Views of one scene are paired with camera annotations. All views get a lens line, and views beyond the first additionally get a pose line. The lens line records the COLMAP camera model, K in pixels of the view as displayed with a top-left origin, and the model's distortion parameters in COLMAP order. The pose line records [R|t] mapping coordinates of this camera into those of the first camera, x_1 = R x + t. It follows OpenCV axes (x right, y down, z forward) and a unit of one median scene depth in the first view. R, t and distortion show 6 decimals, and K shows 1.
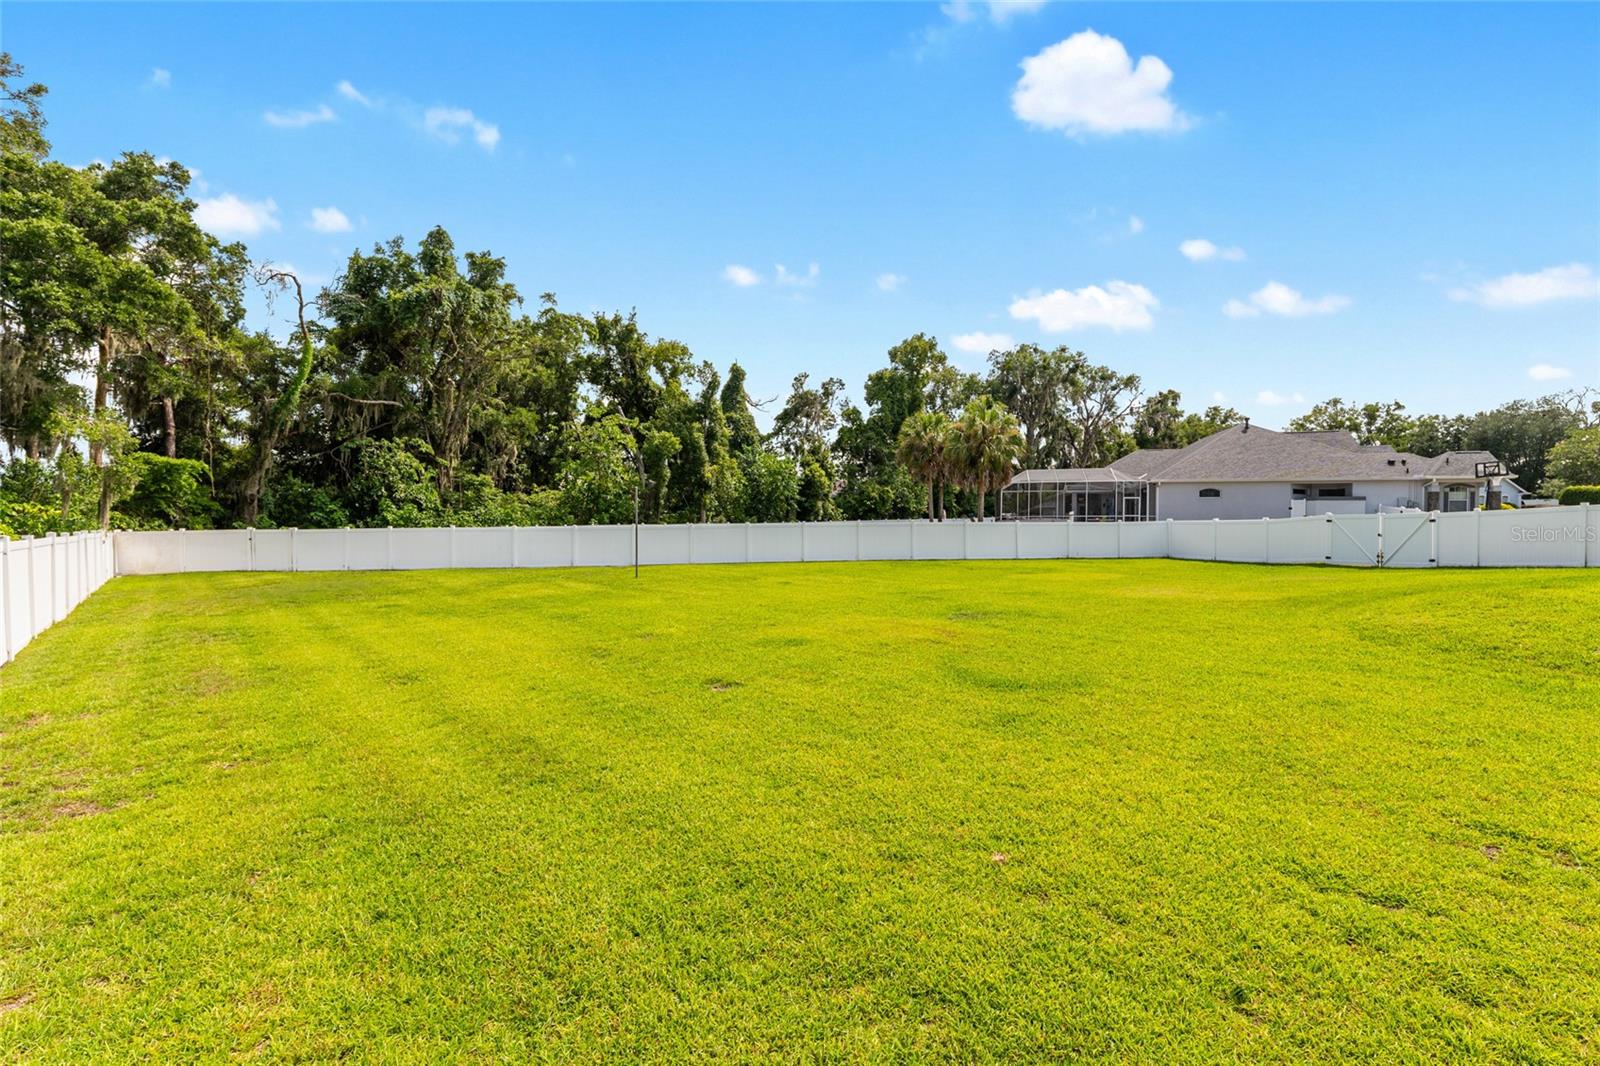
lens RADIAL K [[718.2, 0, 794.6], [0, 718.2, 546.1], [0, 0, 1]] dist [0.005028, 0.000290]
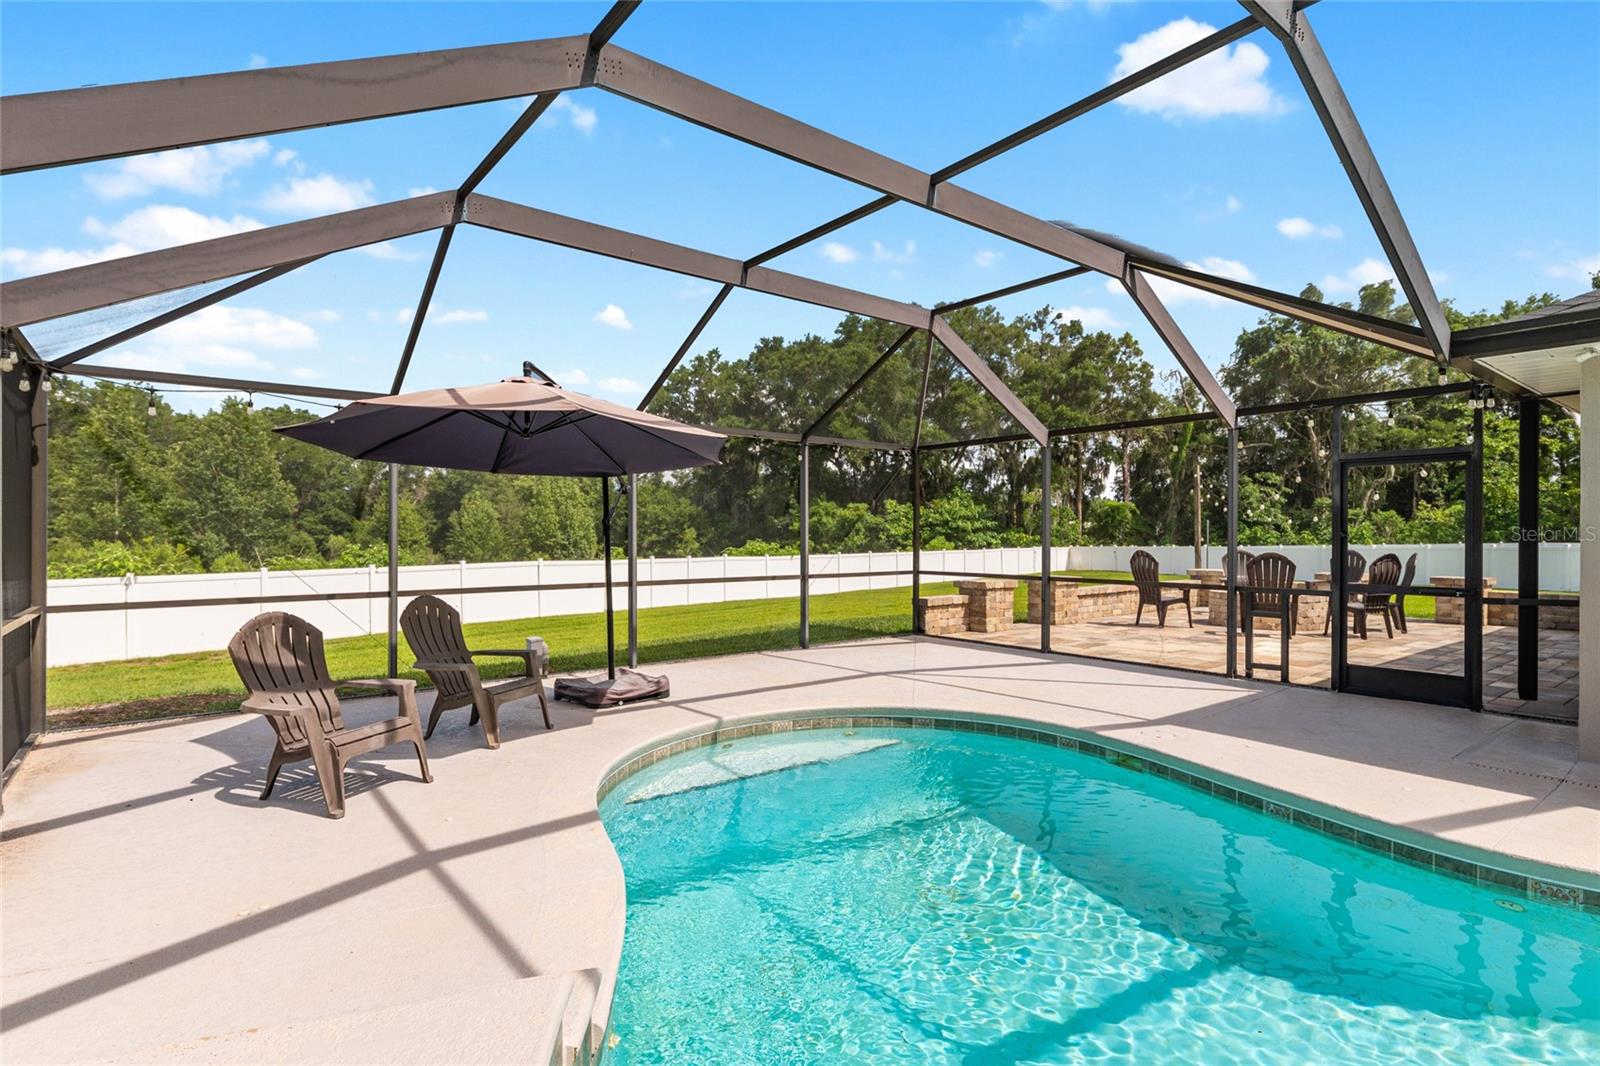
lens RADIAL K [[798.4, 0, 794.5], [0, 798.4, 534.9], [0, 0, 1]] dist [0.000264, -0.000316]
pose [[0.172011, -0.003965, -0.985087, 0.616008], [-0.024220, 0.999673, -0.008252, -0.011429], [0.984797, 0.025278, 0.171858, -0.024952]]
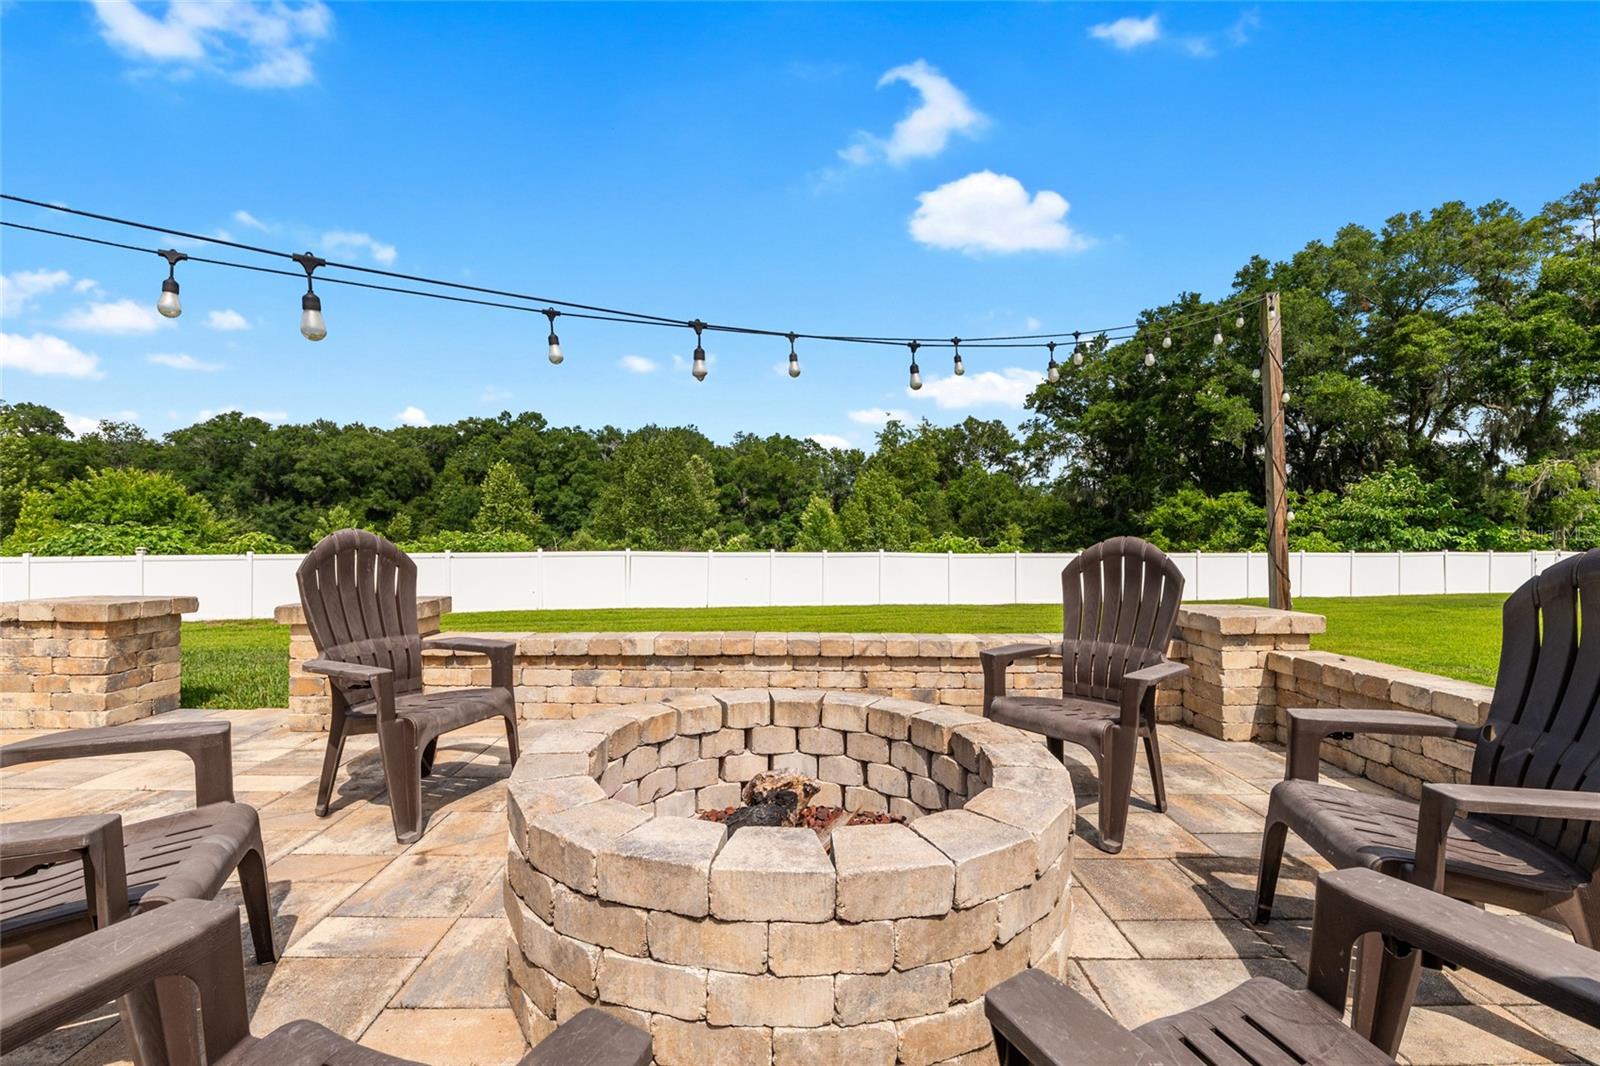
lens RADIAL K [[689.0, 0, 797.7], [0, 689.0, 540.0], [0, 0, 1]] dist [-0.008139, -0.000222]
pose [[-0.461160, 0.001513, -0.887316, 0.394324], [-0.030898, 0.999365, 0.017762, -0.011652], [0.886779, 0.035608, -0.460820, 0.218080]]
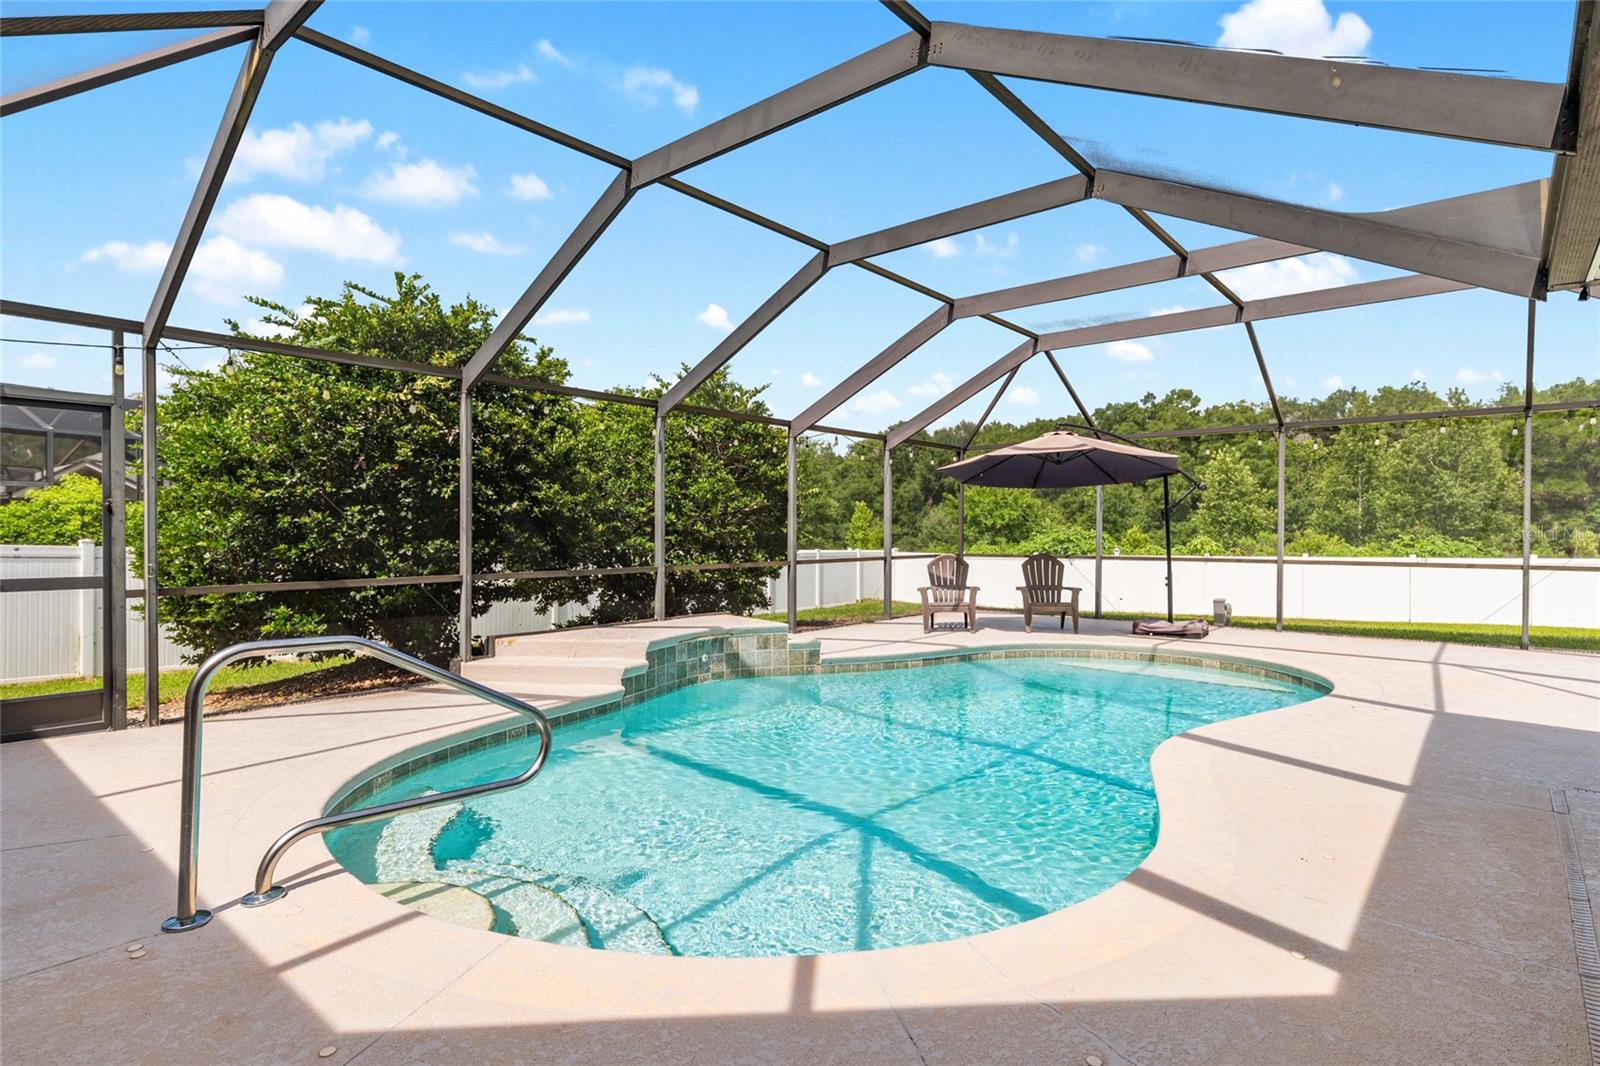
lens RADIAL K [[827.9, 0, 797.5], [0, 827.9, 536.7], [0, 0, 1]] dist [0.000480, -0.000423]
pose [[-0.932103, -0.001683, -0.362189, 0.635771], [-0.013759, 0.999432, 0.030765, -0.012944], [0.361932, 0.033659, -0.931597, 0.141992]]
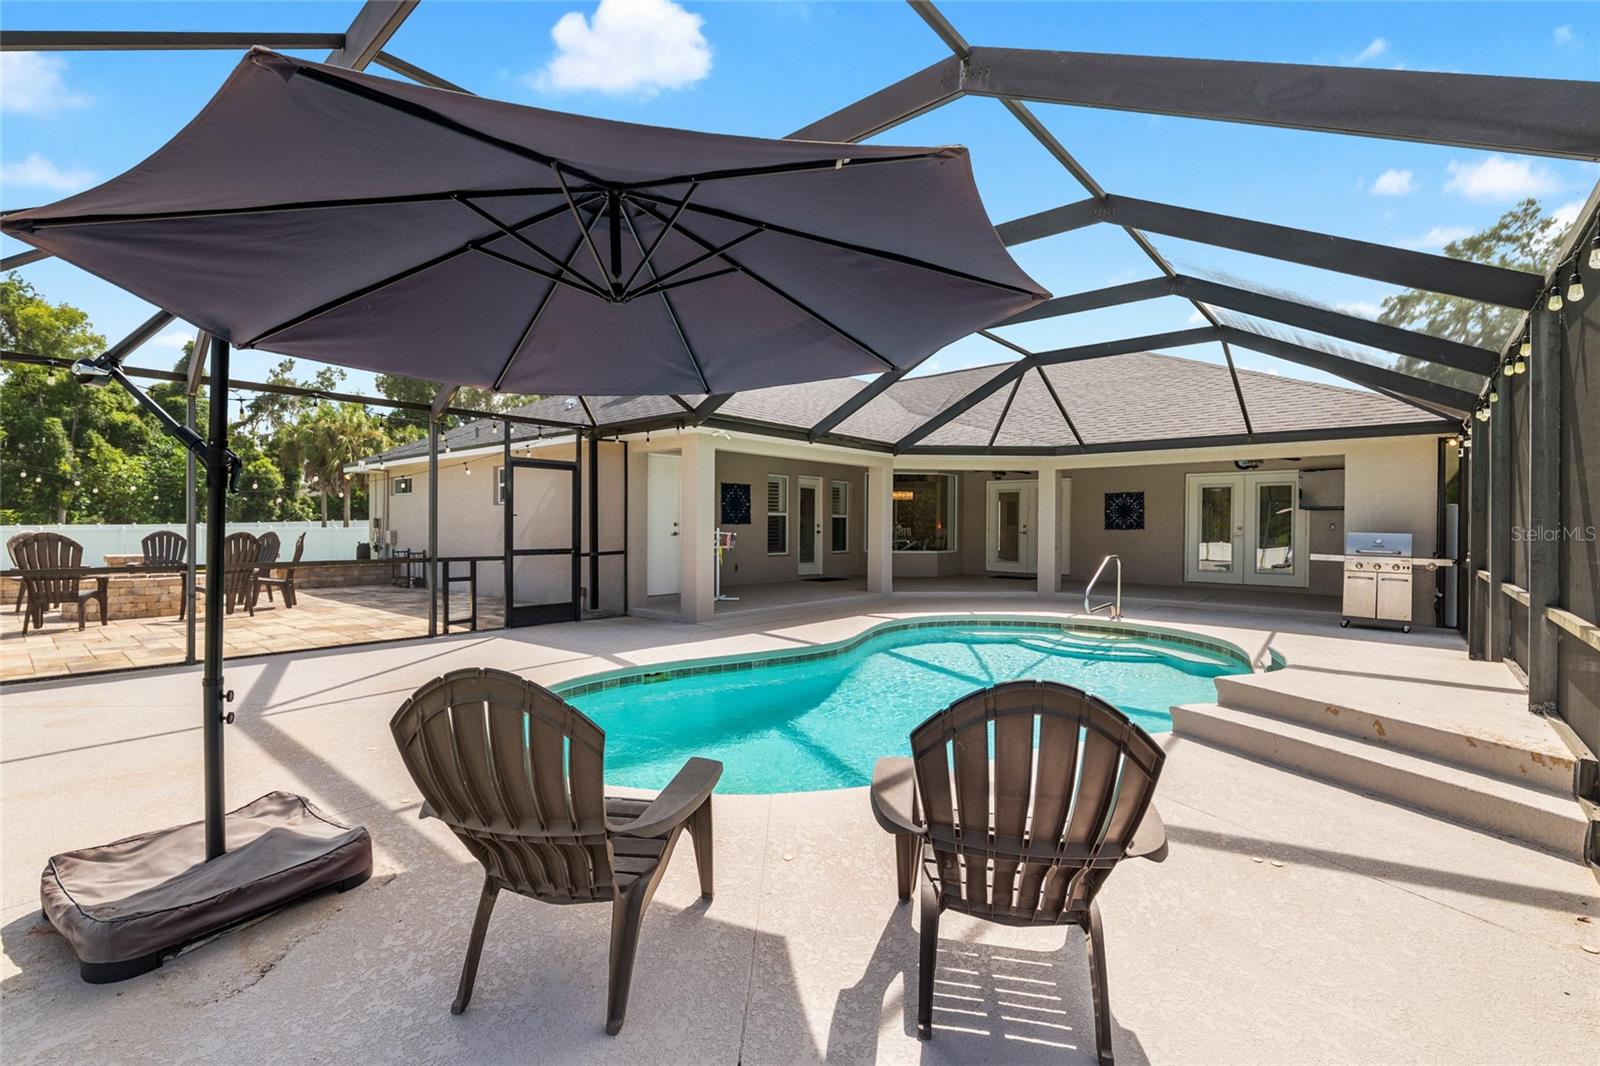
lens RADIAL K [[701.7, 0, 796.5], [0, 701.7, 531.3], [0, 0, 1]] dist [-0.002593, -0.000531]
pose [[0.934840, -0.001618, 0.355066, 0.480155], [0.006736, 0.999890, -0.013177, -0.007734], [-0.355006, 0.014710, 0.934748, -0.101276]]
